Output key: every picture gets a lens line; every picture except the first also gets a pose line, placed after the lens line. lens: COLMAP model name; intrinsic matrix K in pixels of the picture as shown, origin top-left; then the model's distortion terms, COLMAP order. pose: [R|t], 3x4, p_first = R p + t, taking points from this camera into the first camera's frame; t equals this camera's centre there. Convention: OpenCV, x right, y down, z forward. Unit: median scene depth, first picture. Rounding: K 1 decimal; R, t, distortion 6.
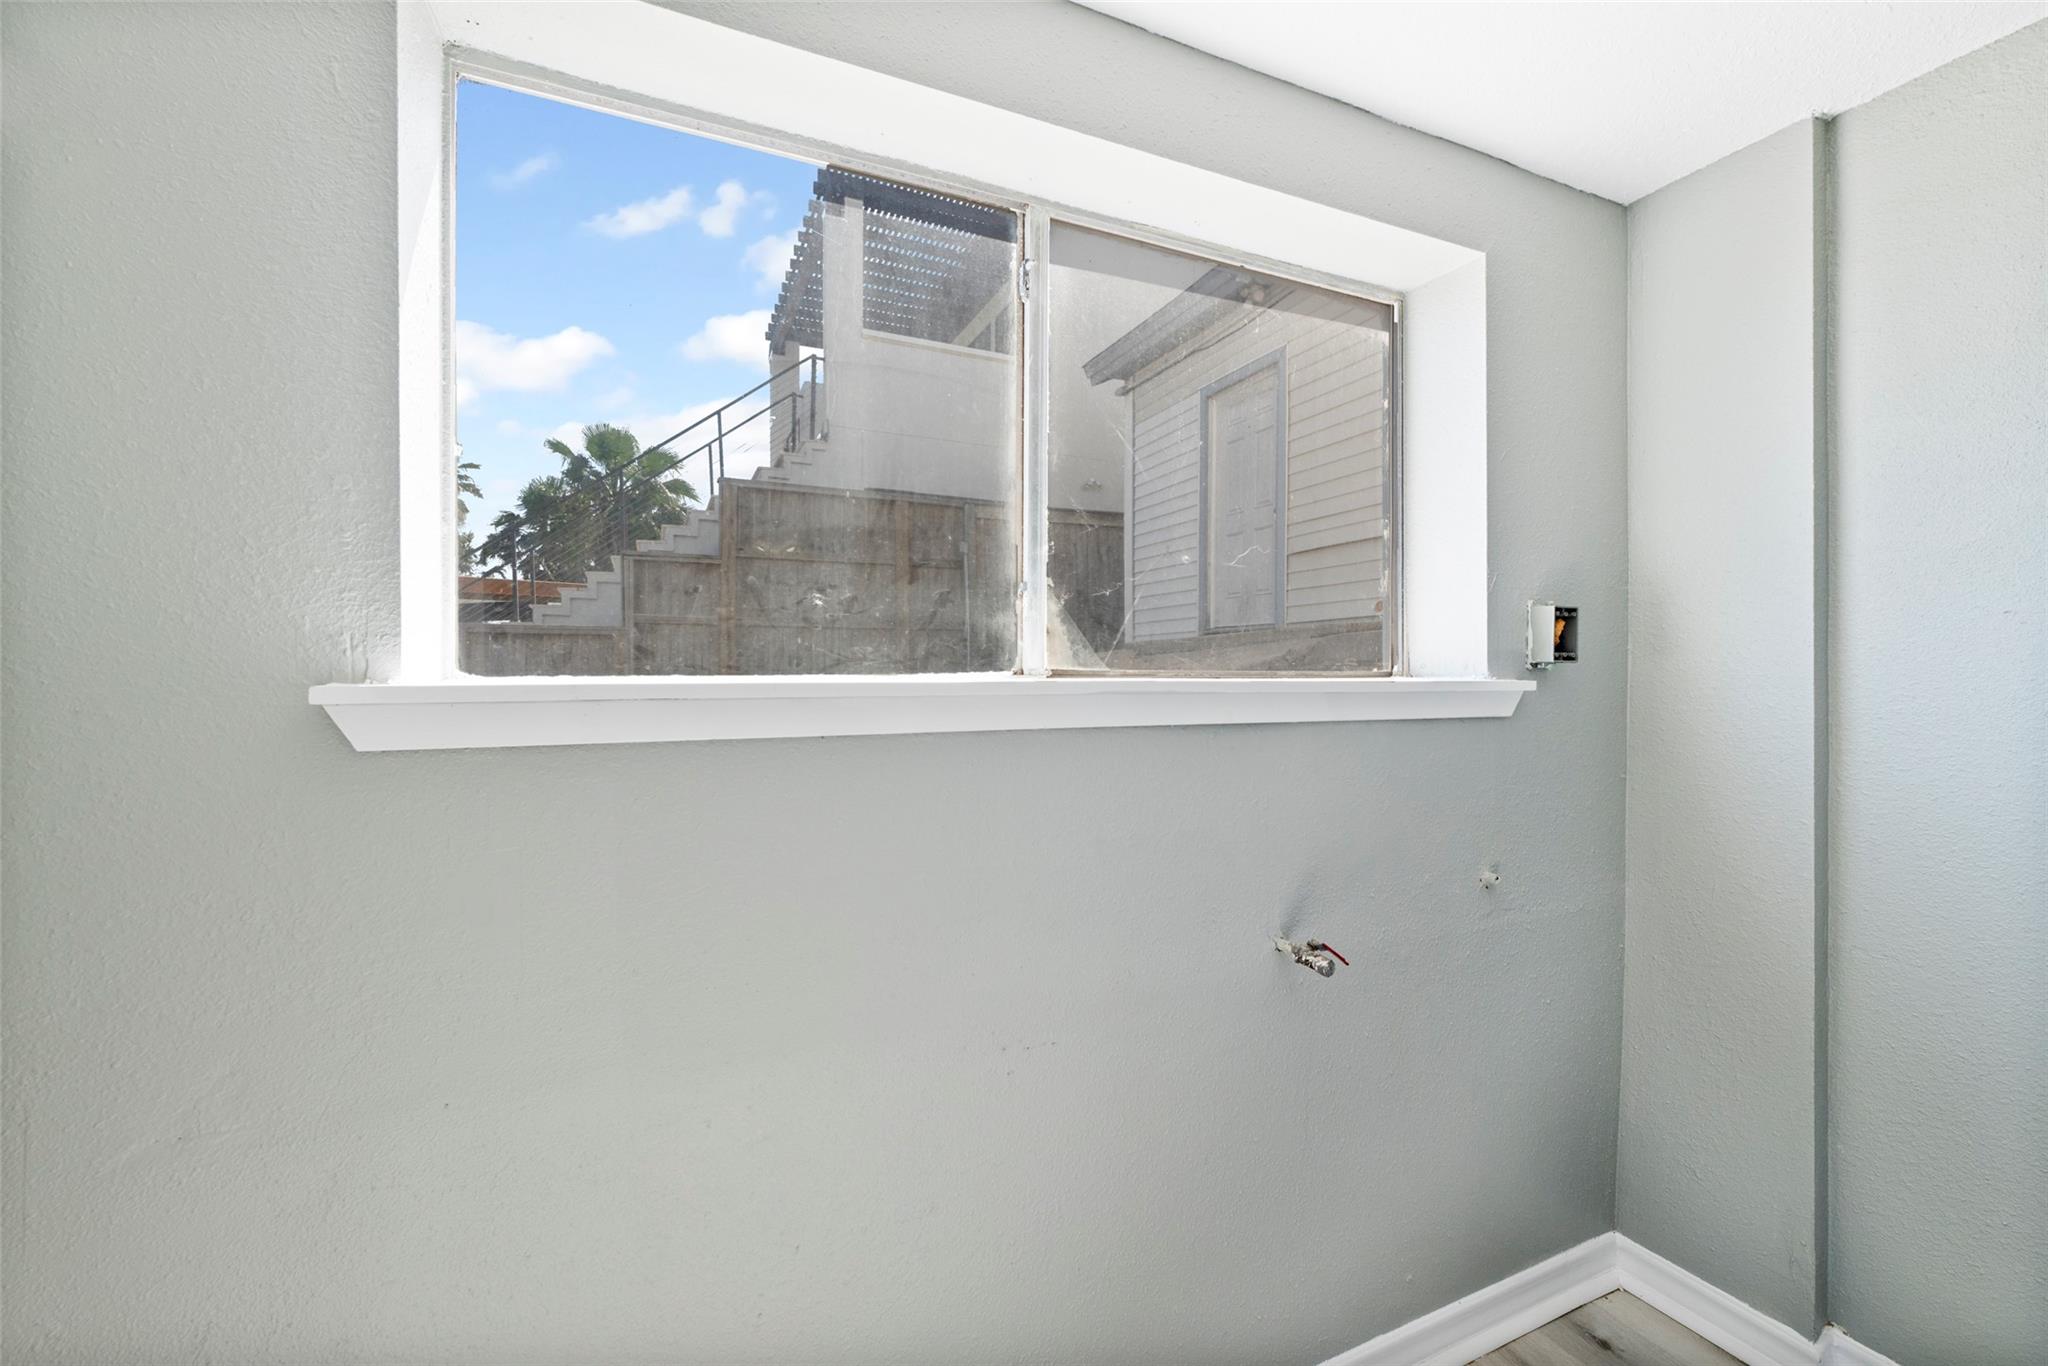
lens RADIAL K [[810.6, 0, 1027.6], [0, 810.6, 691.6], [0, 0, 1]] dist [0.001532, -0.000358]
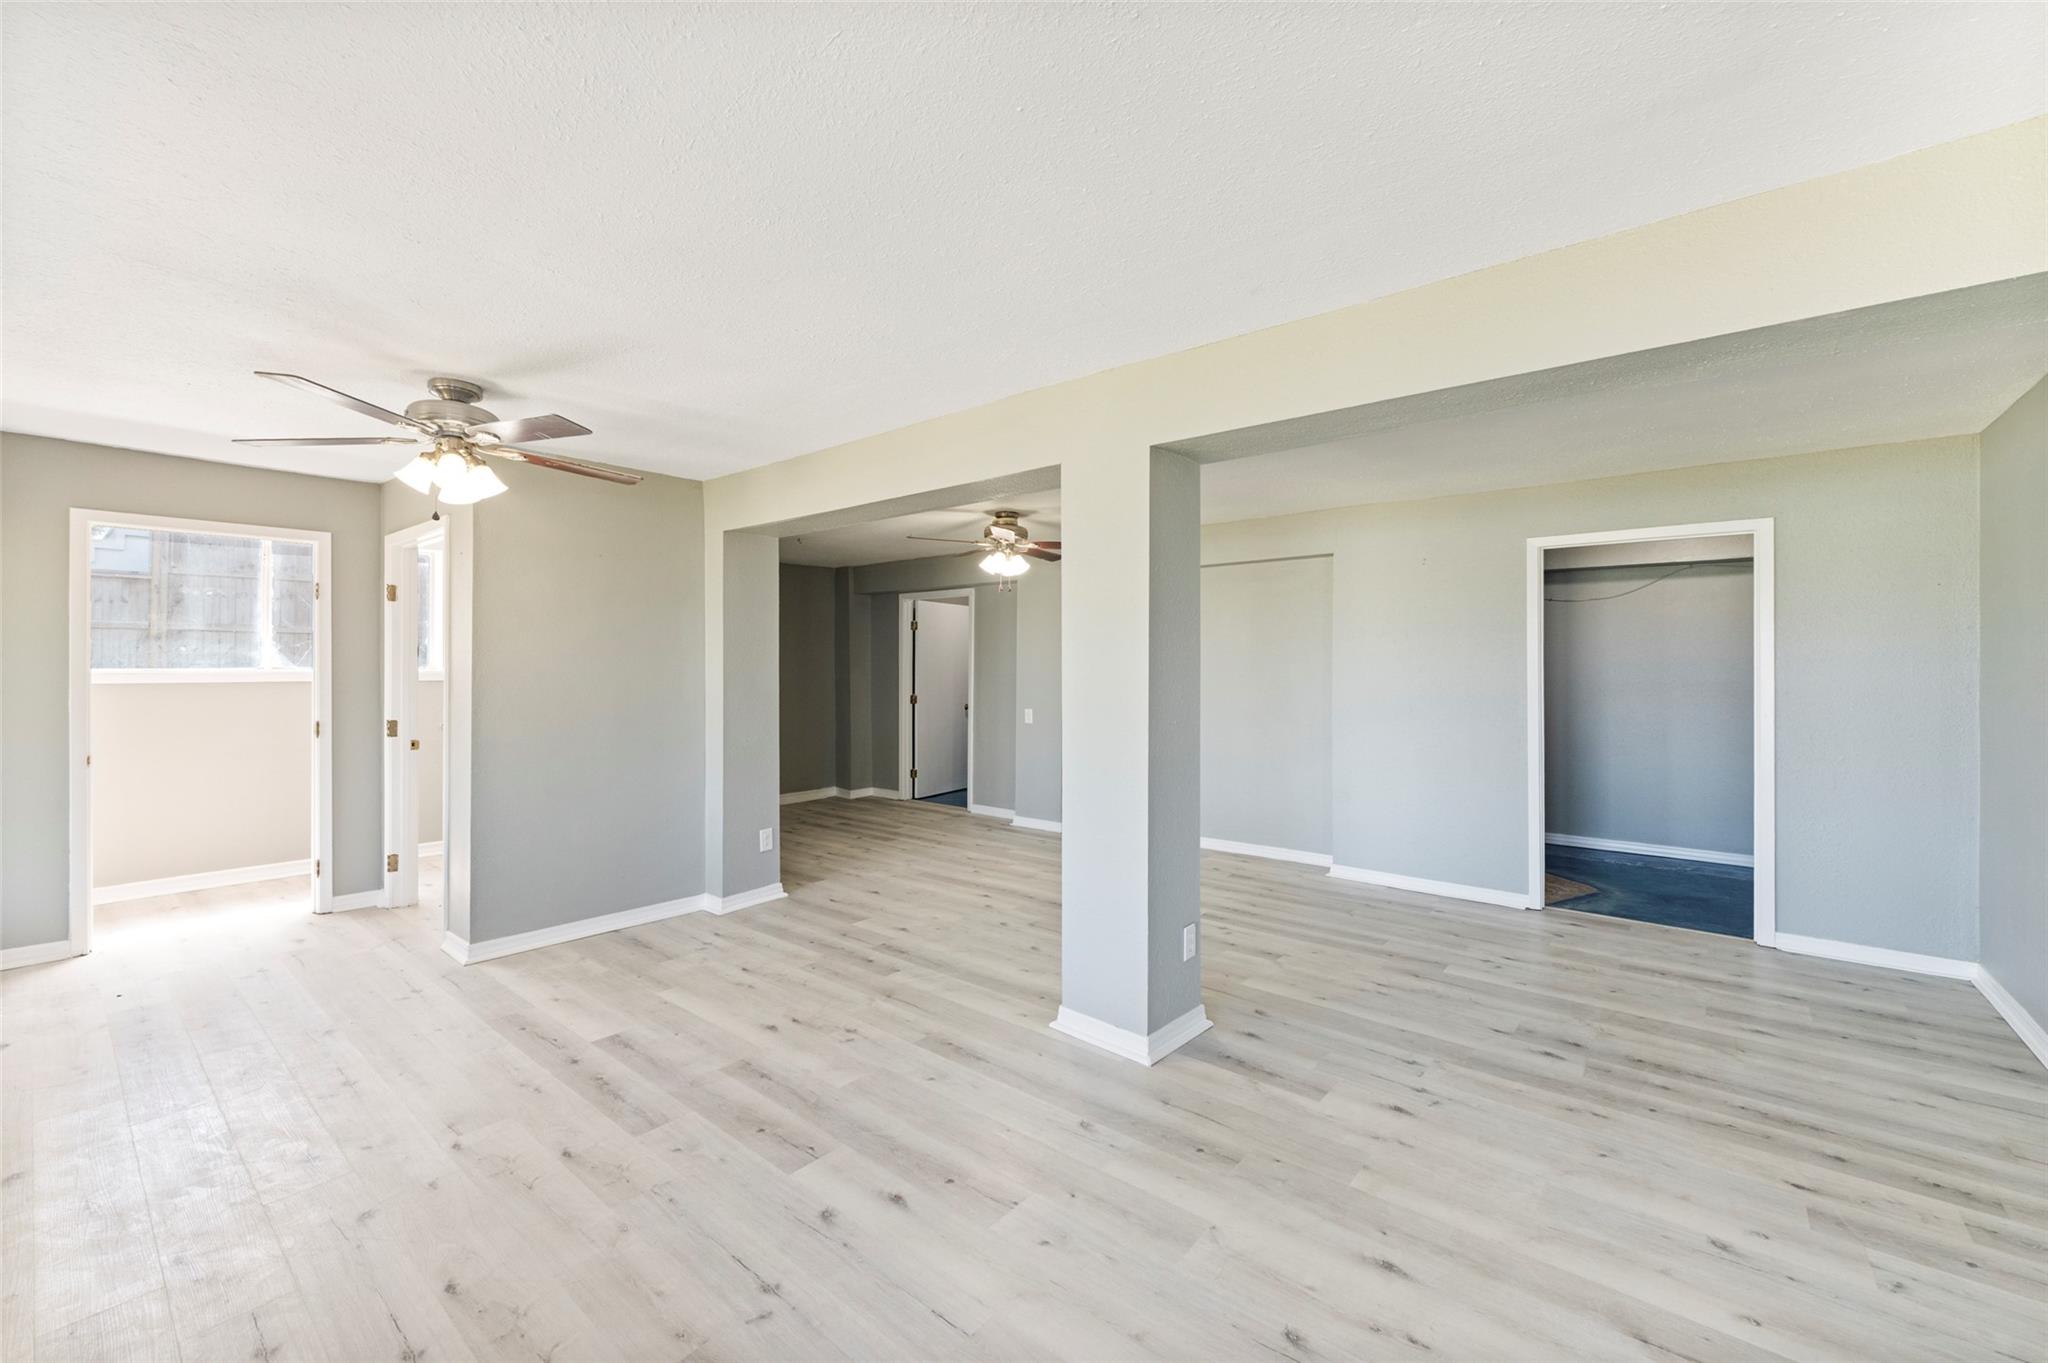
lens RADIAL K [[810.6, 0, 1027.6], [0, 810.6, 690.1], [0, 0, 1]] dist [0.001532, -0.000358]
pose [[0.896147, -0.000607, 0.443756, 1.491101], [-0.004190, 0.999943, 0.009829, 0.028596], [-0.443737, -0.010667, 0.896094, -3.901472]]
